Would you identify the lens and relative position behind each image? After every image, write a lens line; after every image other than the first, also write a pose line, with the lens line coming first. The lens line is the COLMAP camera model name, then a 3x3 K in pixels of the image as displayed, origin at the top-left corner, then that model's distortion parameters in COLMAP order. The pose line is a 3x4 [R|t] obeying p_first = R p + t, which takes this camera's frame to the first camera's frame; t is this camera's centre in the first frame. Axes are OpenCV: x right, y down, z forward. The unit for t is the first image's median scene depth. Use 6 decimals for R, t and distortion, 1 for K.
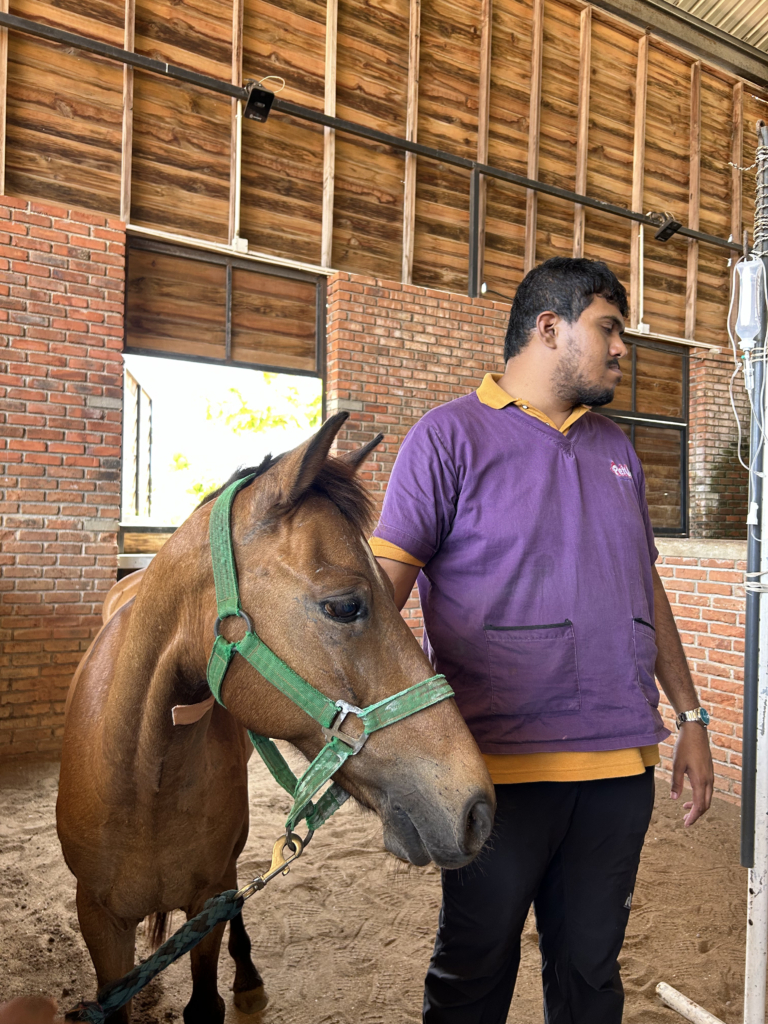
lens RADIAL K [[769.3, 0, 382.8], [0, 769.3, 514.9], [0, 0, 1]] dist [0.045098, -0.049483]
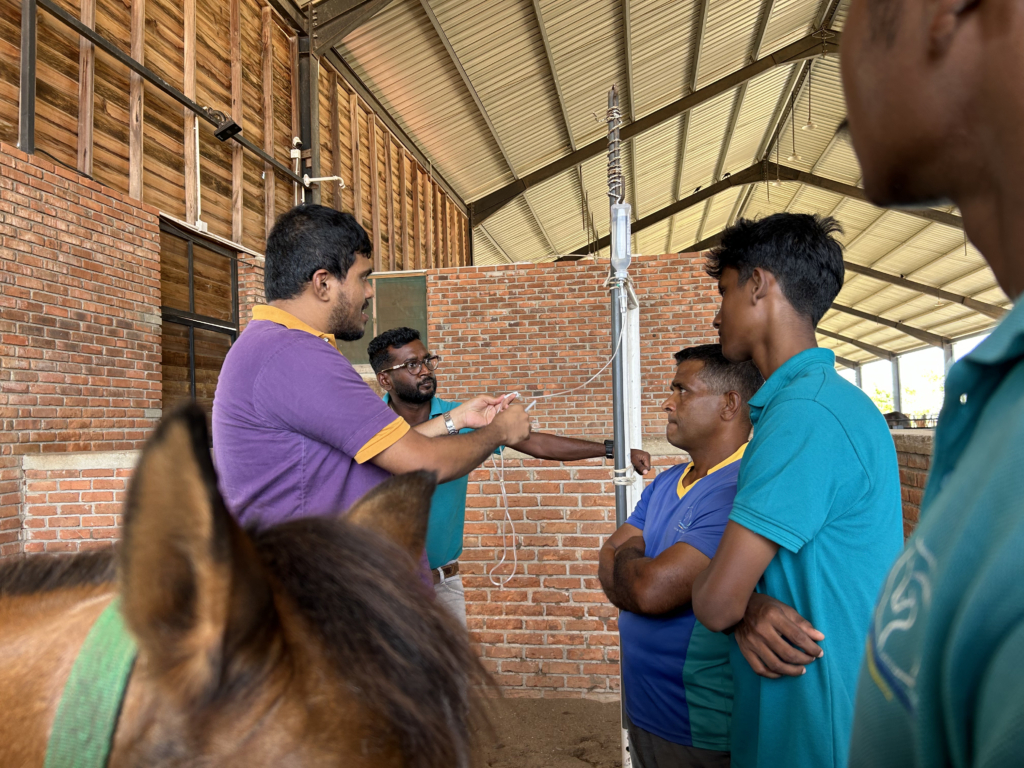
lens RADIAL K [[769.3, 0, 510.7], [0, 769.3, 389.1], [0, 0, 1]] dist [0.045098, -0.049483]
pose [[0.641371, -0.003631, 0.767222, -0.192556], [0.032659, 0.999212, -0.022572, -0.009455], [-0.766535, 0.039534, 0.640984, 0.139226]]
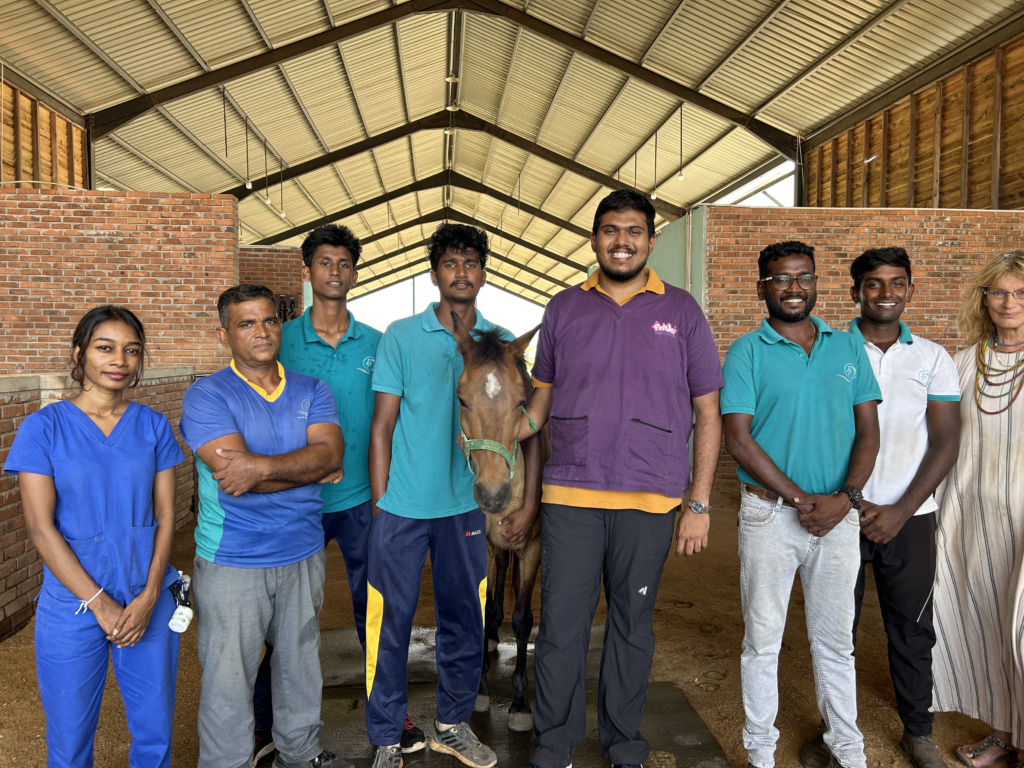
lens RADIAL K [[769.3, 0, 516.1], [0, 769.3, 389.6], [0, 0, 1]] dist [0.045098, -0.049483]
pose [[0.412501, -0.057004, 0.909172, 0.057514], [-0.008488, 0.997756, 0.066409, -0.016919], [-0.910917, -0.035111, 0.411092, -0.435903]]
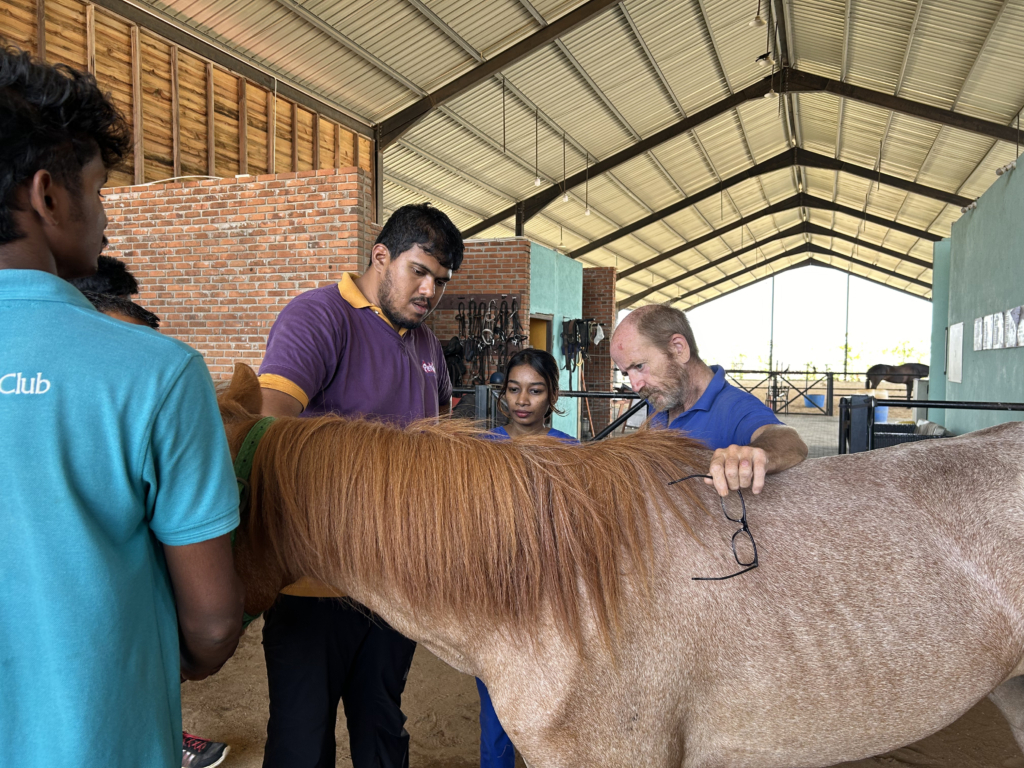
lens RADIAL K [[769.3, 0, 509.0], [0, 769.3, 386.6], [0, 0, 1]] dist [0.045098, -0.049483]
pose [[0.789154, -0.032818, 0.613318, 0.648527], [-0.003977, 0.998277, 0.058534, -0.017856], [-0.614182, -0.048632, 0.787664, -0.420597]]
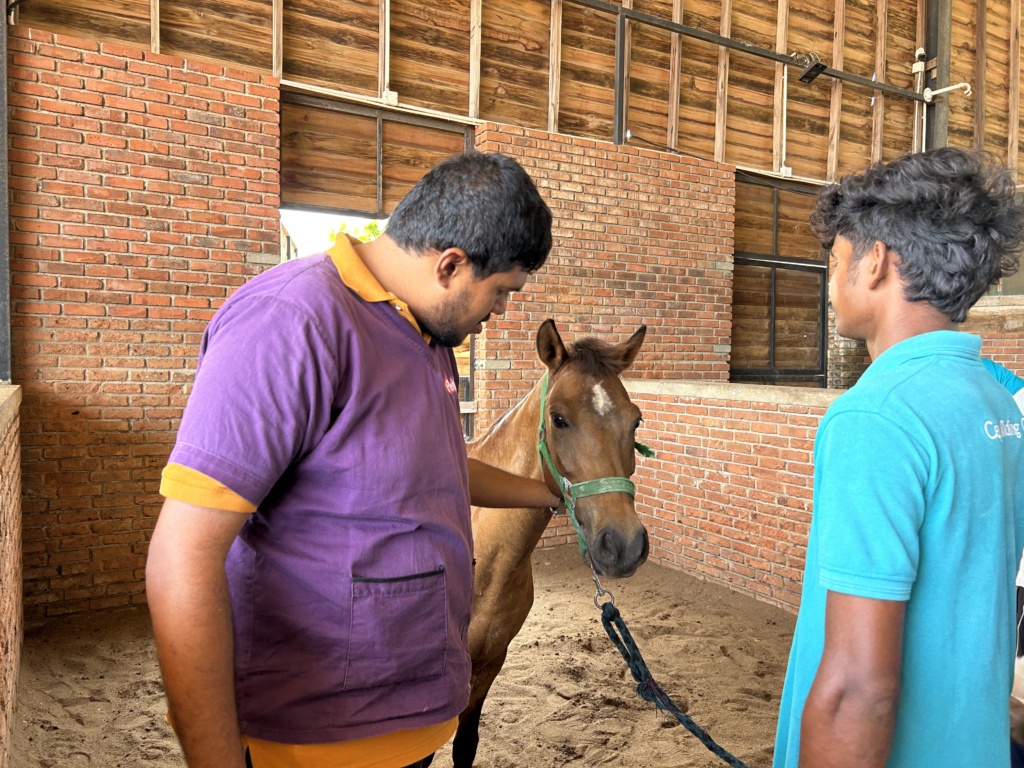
lens RADIAL K [[769.3, 0, 507.9], [0, 769.3, 390.2], [0, 0, 1]] dist [0.045098, -0.049483]
pose [[0.999971, -0.006125, -0.004507, -0.027052], [0.006378, 0.998273, 0.058391, -0.024204], [0.004141, -0.058418, 0.998284, -0.026291]]
